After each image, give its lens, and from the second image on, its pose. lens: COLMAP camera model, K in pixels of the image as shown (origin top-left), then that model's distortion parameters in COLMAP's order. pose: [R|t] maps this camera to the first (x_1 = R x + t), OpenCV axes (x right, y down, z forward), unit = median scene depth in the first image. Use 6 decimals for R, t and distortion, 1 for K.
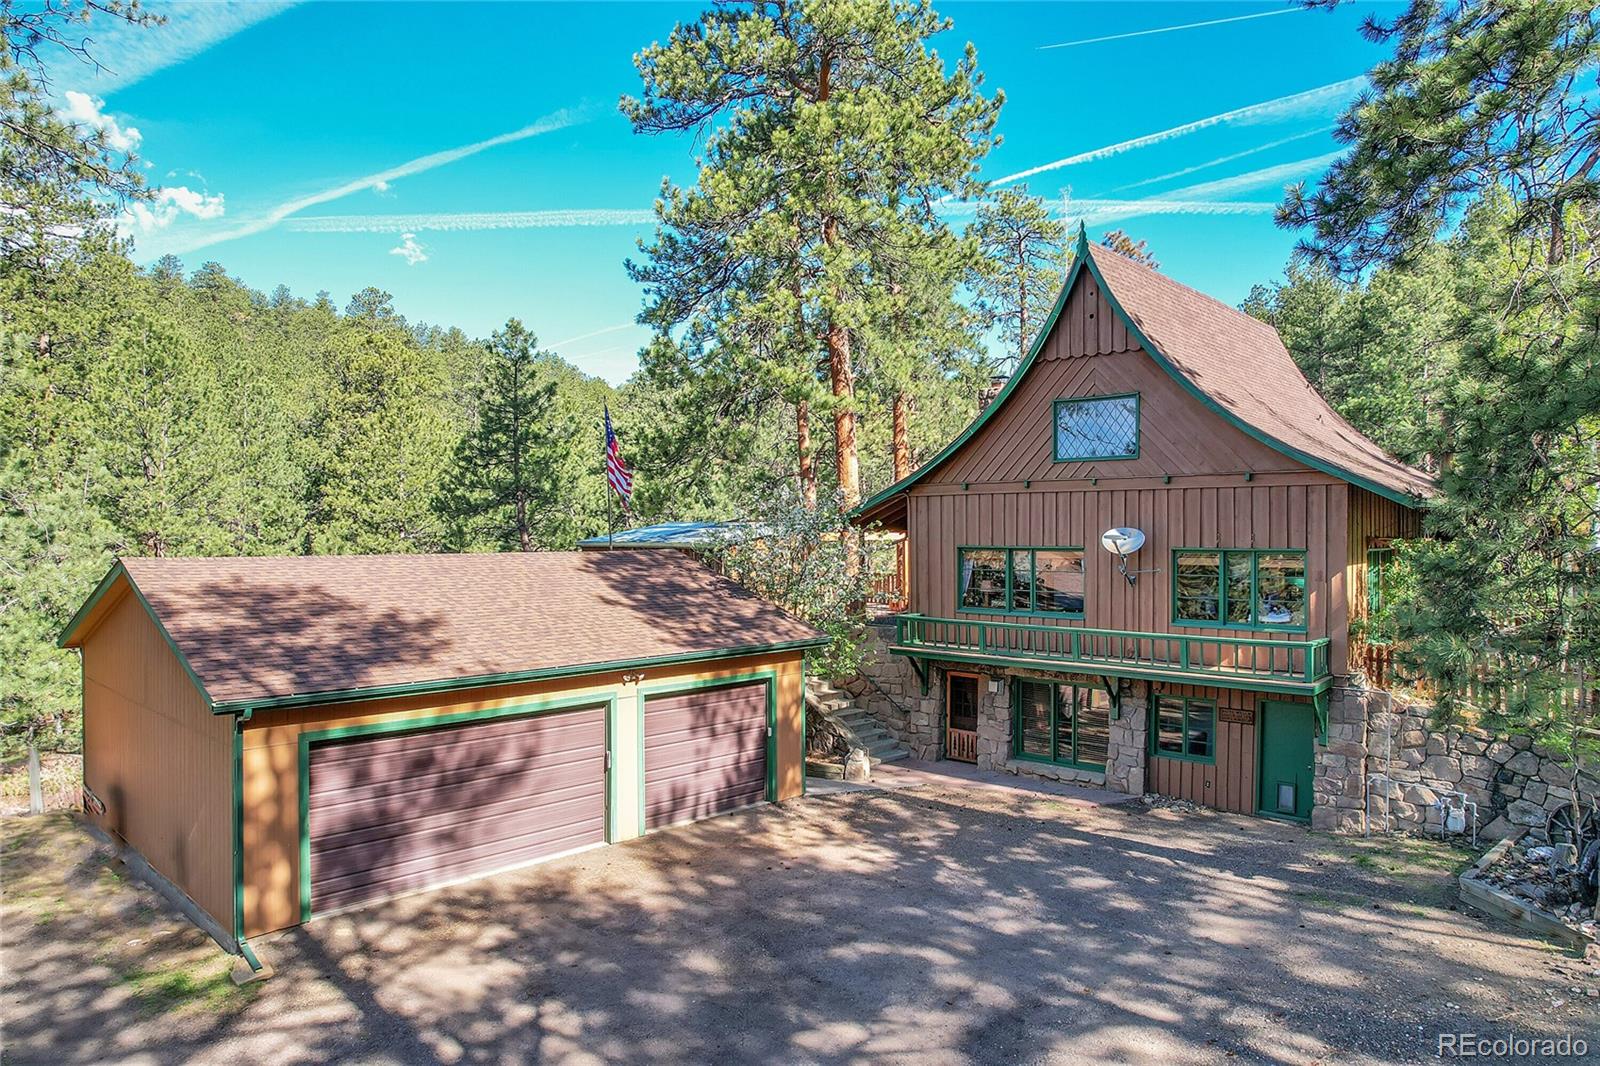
lens RADIAL K [[1034.0, 0, 821.6], [0, 1034.0, 529.0], [0, 0, 1]] dist [-0.075307, 0.054680]
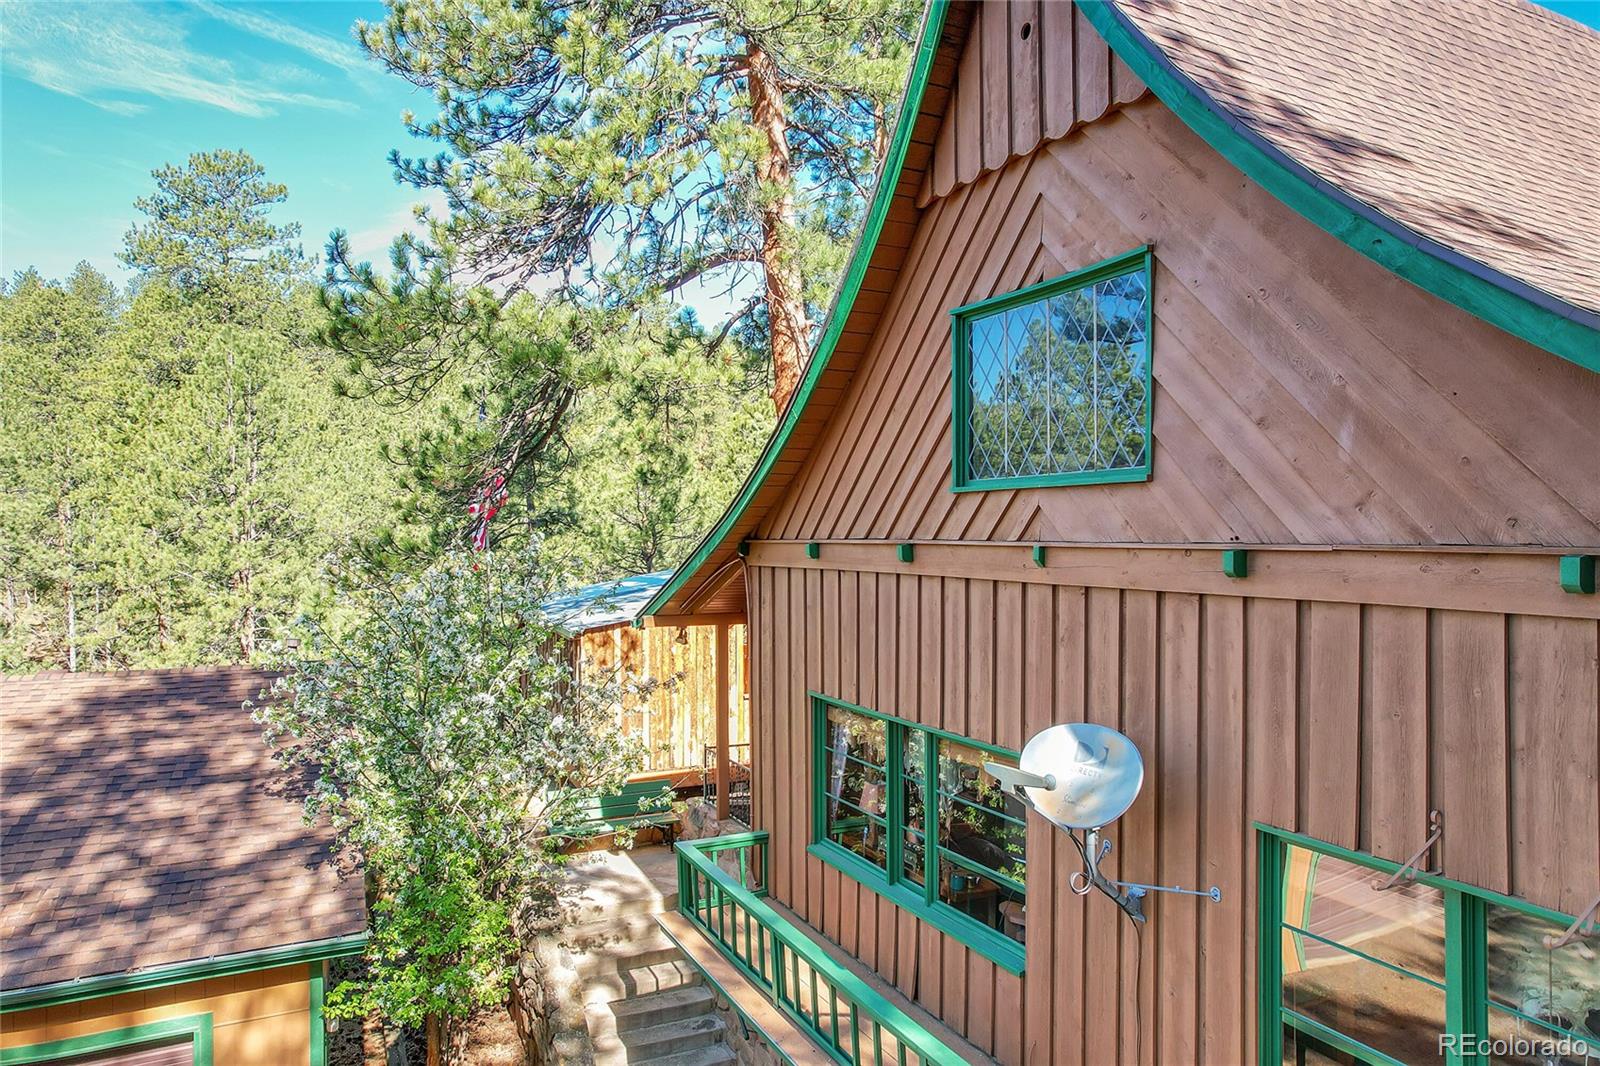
lens RADIAL K [[1034.0, 0, 821.6], [0, 1034.0, 529.0], [0, 0, 1]] dist [-0.075307, 0.054680]
pose [[0.926613, -0.006651, -0.375958, 0.346885], [0.008439, 0.999960, 0.003109, -0.059935], [0.375922, -0.006054, 0.926632, 0.739871]]
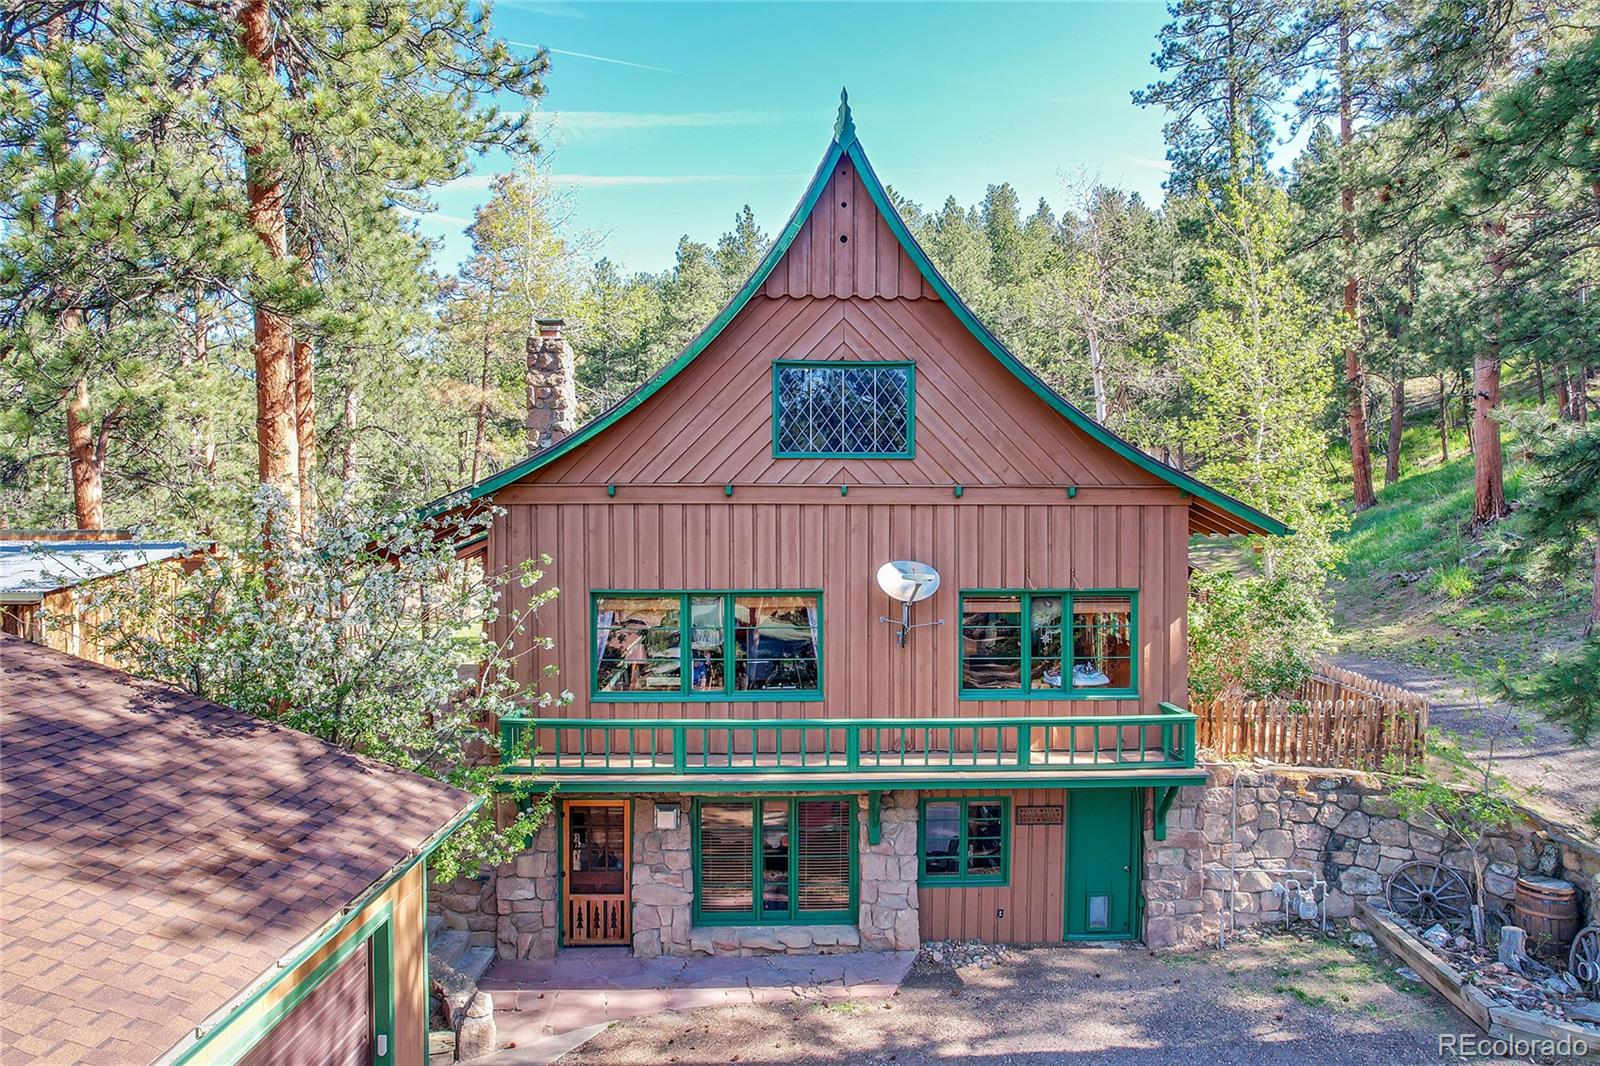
lens RADIAL K [[1034.0, 0, 821.6], [0, 1034.0, 529.0], [0, 0, 1]] dist [-0.075307, 0.054680]
pose [[0.725510, -0.001865, 0.688209, -0.216215], [-0.001237, 0.999991, 0.004014, -0.025917], [-0.688210, -0.003763, 0.725502, 0.573318]]
